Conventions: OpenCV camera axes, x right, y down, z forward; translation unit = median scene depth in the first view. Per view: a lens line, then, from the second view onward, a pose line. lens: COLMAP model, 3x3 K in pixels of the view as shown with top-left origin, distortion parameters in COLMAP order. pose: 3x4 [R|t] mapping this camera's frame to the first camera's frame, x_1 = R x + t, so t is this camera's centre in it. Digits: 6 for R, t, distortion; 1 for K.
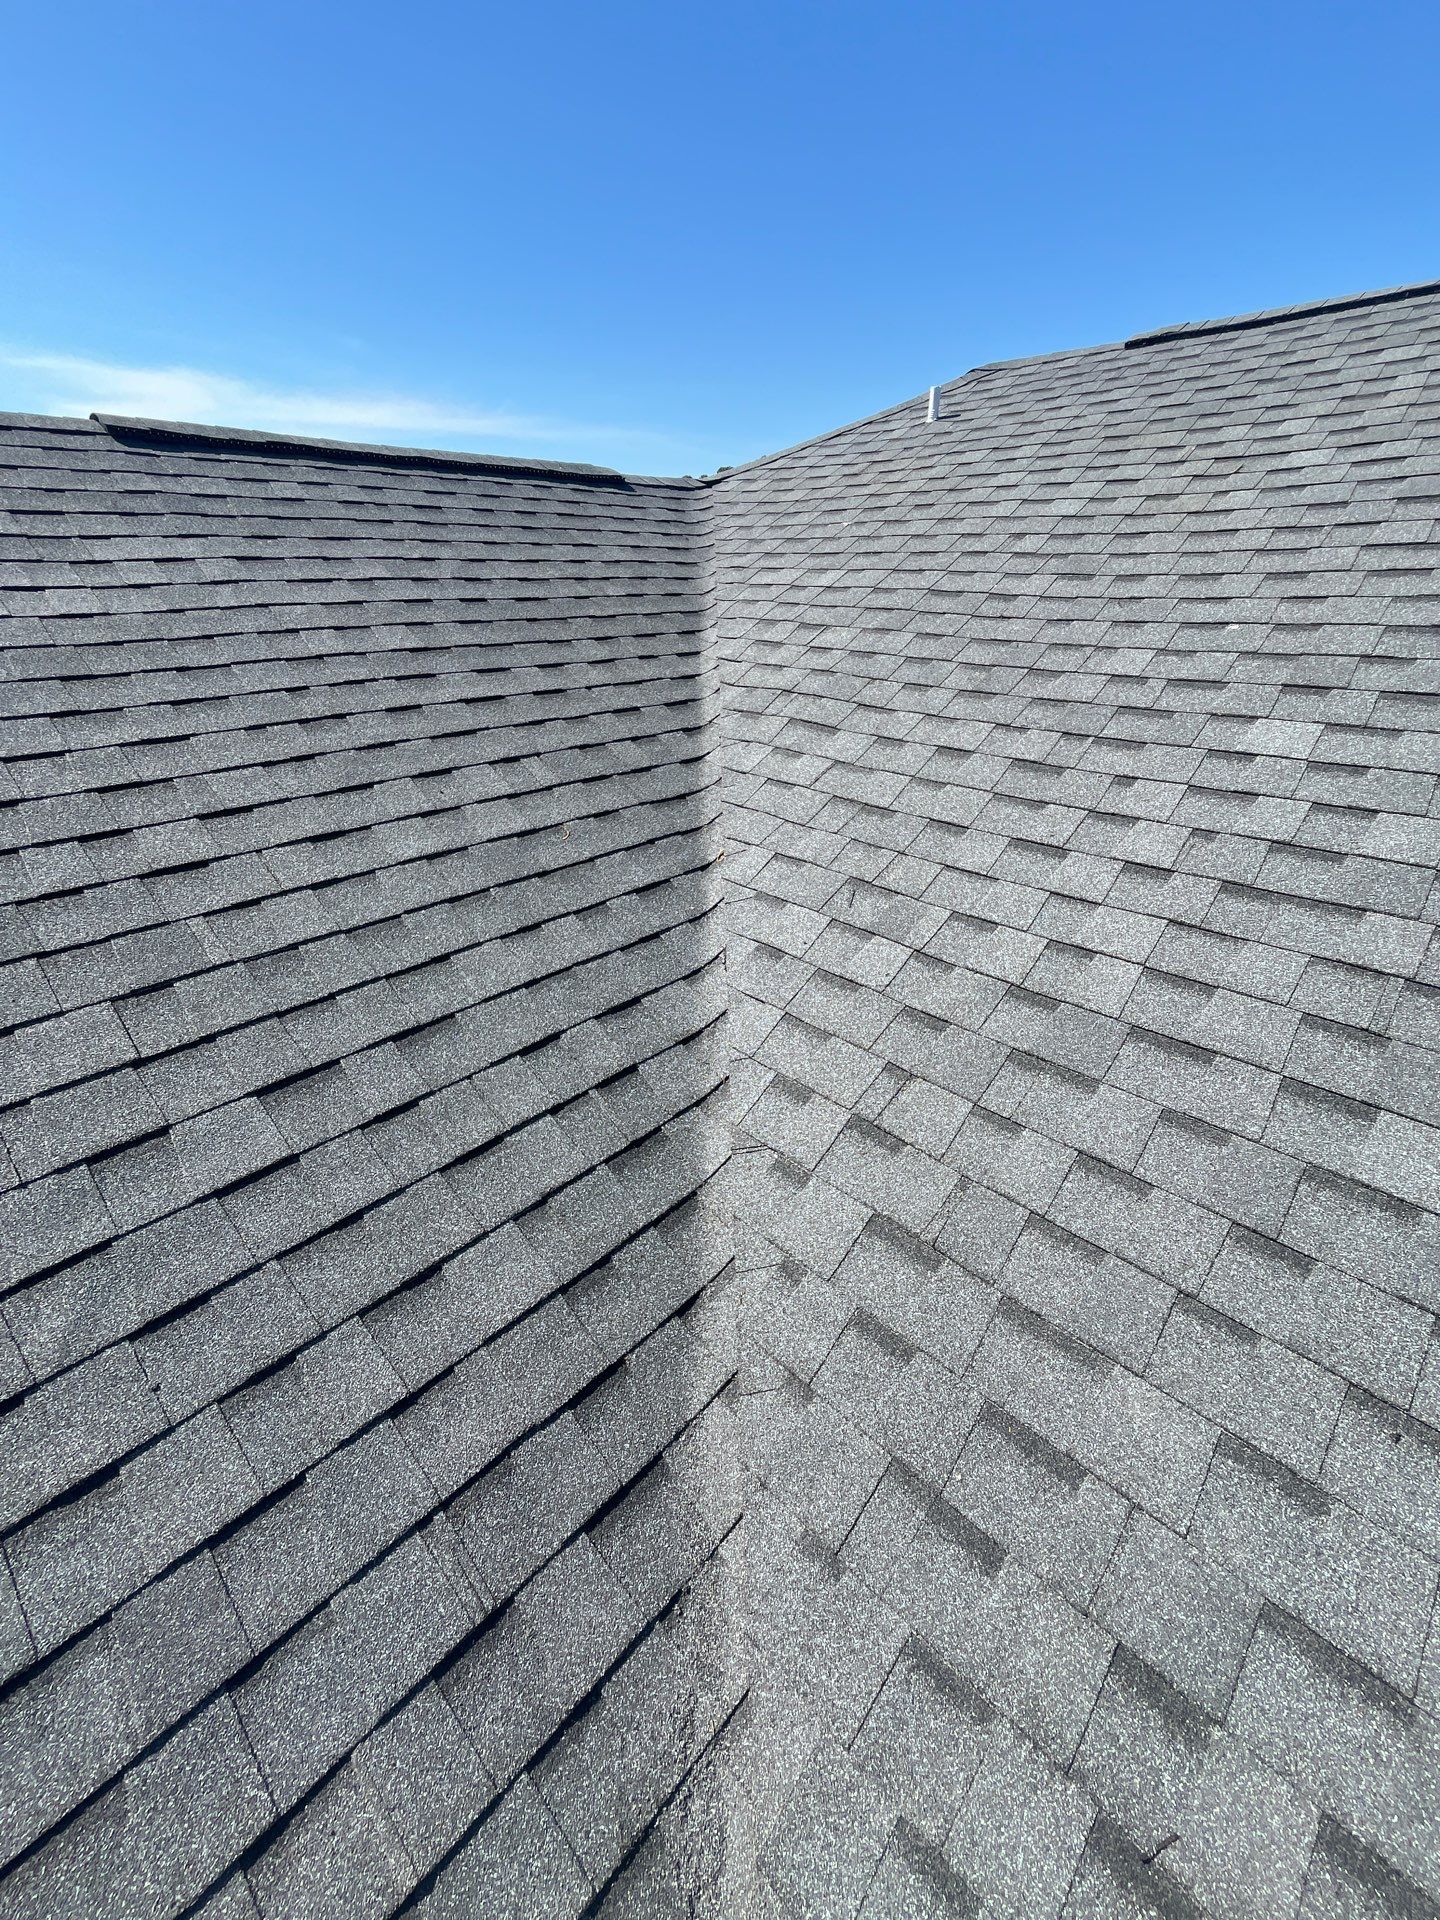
lens RADIAL K [[781.1, 0, 721.5], [0, 781.1, 956.1], [0, 0, 1]] dist [-0.002967, -0.000174]
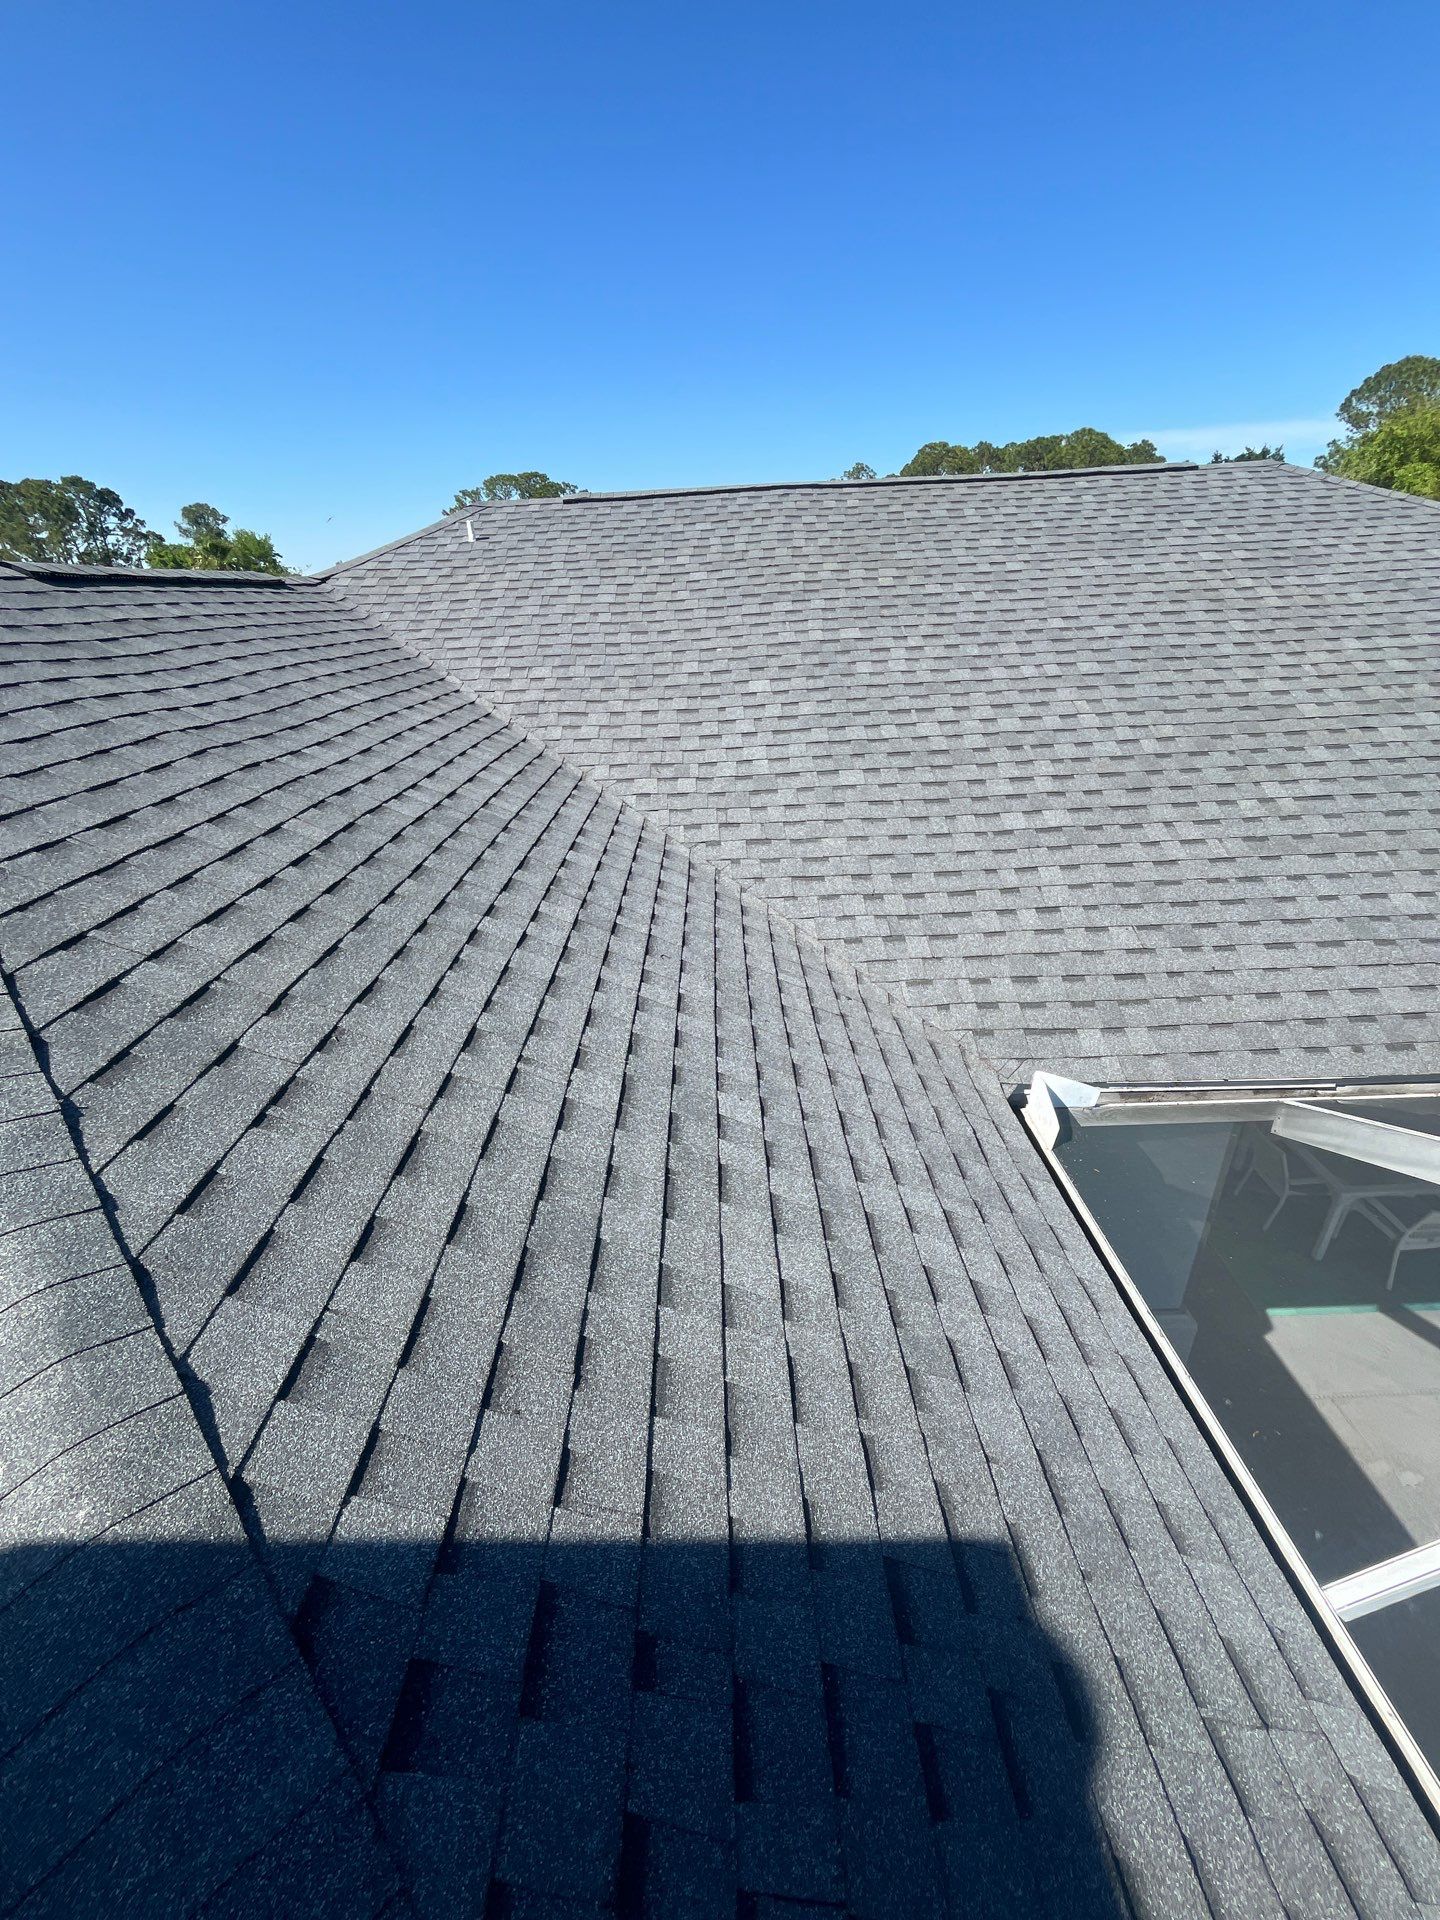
lens RADIAL K [[781.1, 0, 721.5], [0, 781.1, 956.1], [0, 0, 1]] dist [-0.002967, -0.000174]
pose [[0.710109, -0.325171, 0.624506, -1.750280], [0.350297, 0.932565, 0.087260, 0.403160], [-0.610767, 0.156798, 0.776130, -1.144170]]
